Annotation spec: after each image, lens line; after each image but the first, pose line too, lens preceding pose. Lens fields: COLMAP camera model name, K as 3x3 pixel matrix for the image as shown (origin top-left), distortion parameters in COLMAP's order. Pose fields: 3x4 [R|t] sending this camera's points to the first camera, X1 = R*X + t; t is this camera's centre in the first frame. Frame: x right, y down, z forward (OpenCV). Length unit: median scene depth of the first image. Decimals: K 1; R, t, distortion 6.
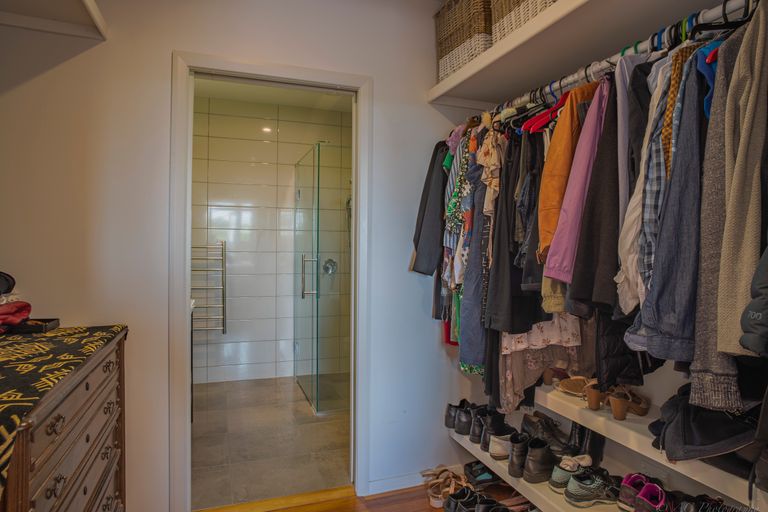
lens RADIAL K [[457.6, 0, 384.0], [0, 457.6, 256.0], [0, 0, 1]] dist [-0.026331, 0.000575]
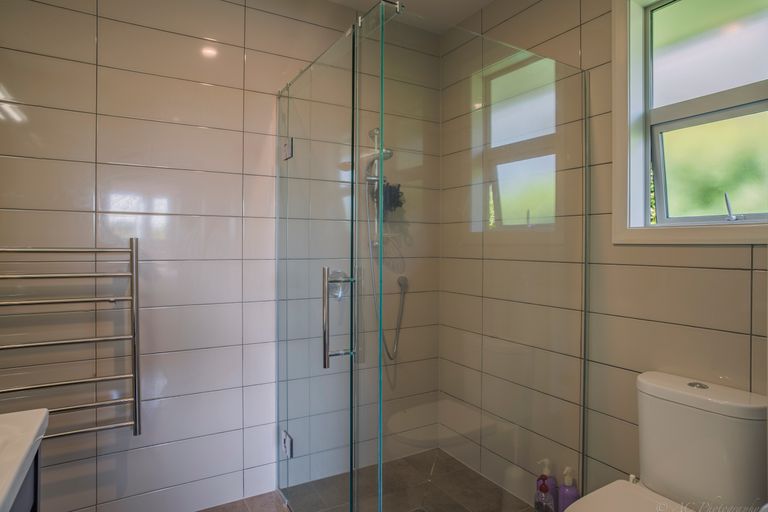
lens RADIAL K [[457.6, 0, 384.0], [0, 457.6, 256.0], [0, 0, 1]] dist [-0.026331, 0.000575]
pose [[0.985935, 0.003433, 0.167096, -0.172481], [-0.006866, 0.999777, 0.019966, -0.025517], [-0.166990, -0.020833, 0.985738, 0.487525]]
